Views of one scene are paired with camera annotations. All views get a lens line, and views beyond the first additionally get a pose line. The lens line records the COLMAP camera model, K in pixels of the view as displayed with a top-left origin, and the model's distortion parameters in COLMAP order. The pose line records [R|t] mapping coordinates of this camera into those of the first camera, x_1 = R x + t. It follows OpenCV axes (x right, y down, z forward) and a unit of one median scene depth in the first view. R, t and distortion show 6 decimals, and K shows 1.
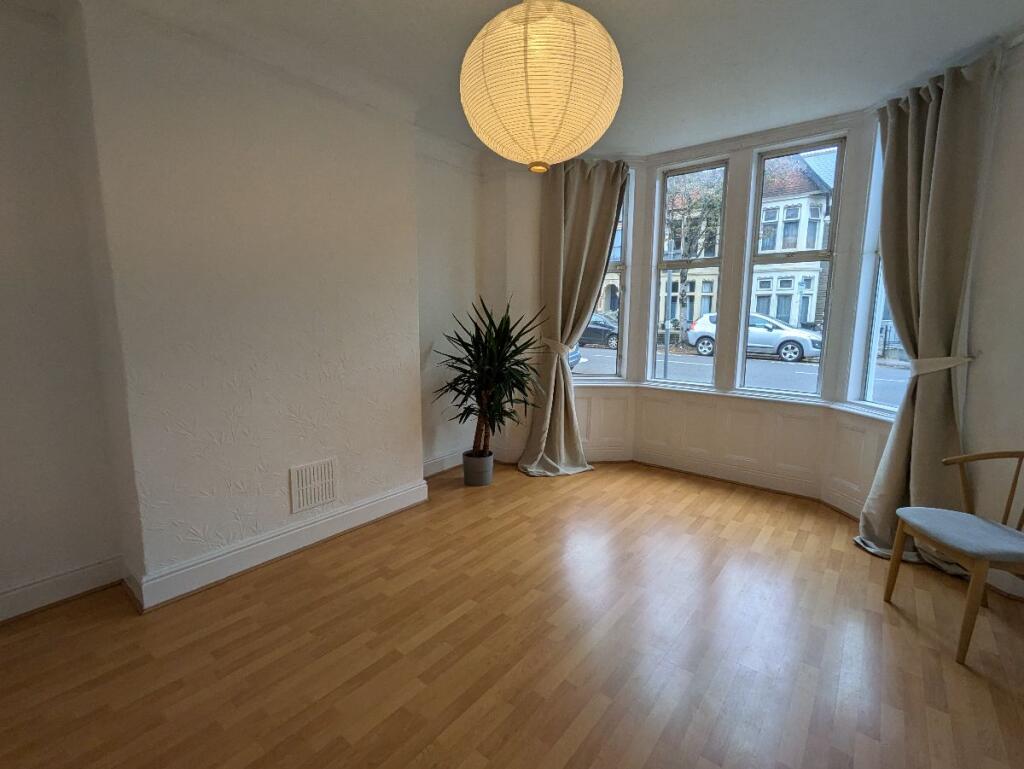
lens RADIAL K [[493.1, 0, 512.0], [0, 493.1, 384.5], [0, 0, 1]] dist [0.009563, -0.000118]
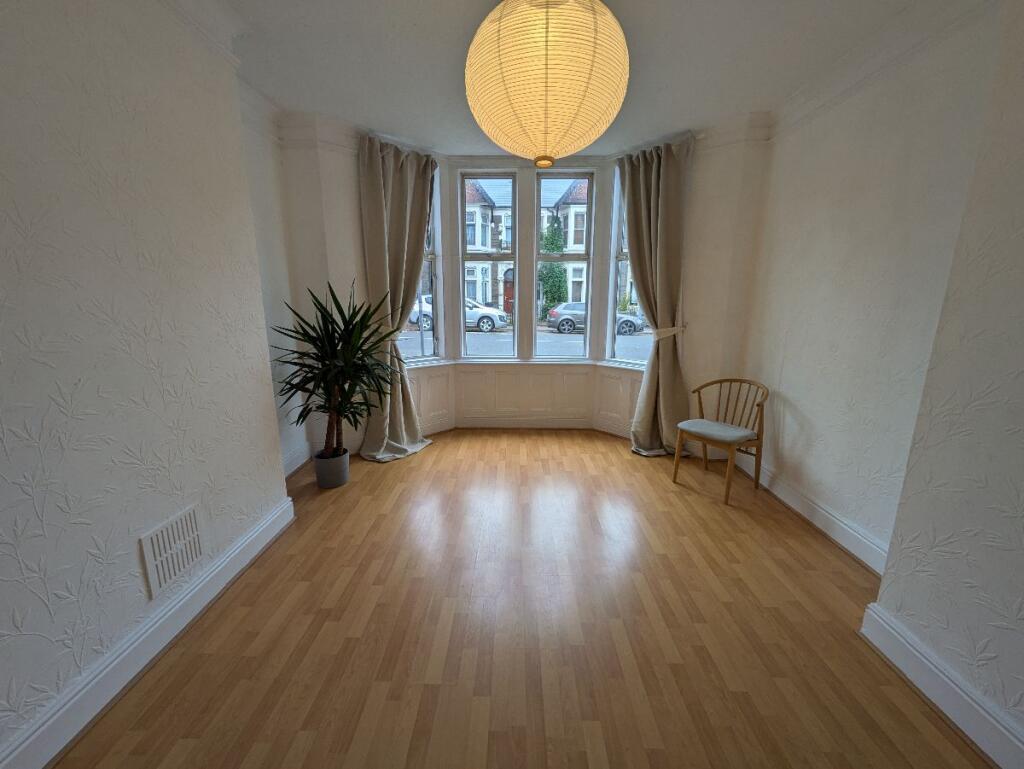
lens RADIAL K [[420.3, 0, 512.0], [0, 420.3, 384.5], [0, 0, 1]] dist [-0.000434, -0.000078]
pose [[0.771754, -0.132353, 0.621996, -0.286611], [0.087789, 0.990911, 0.101927, -0.039460], [-0.629833, -0.024058, 0.776358, 0.175534]]
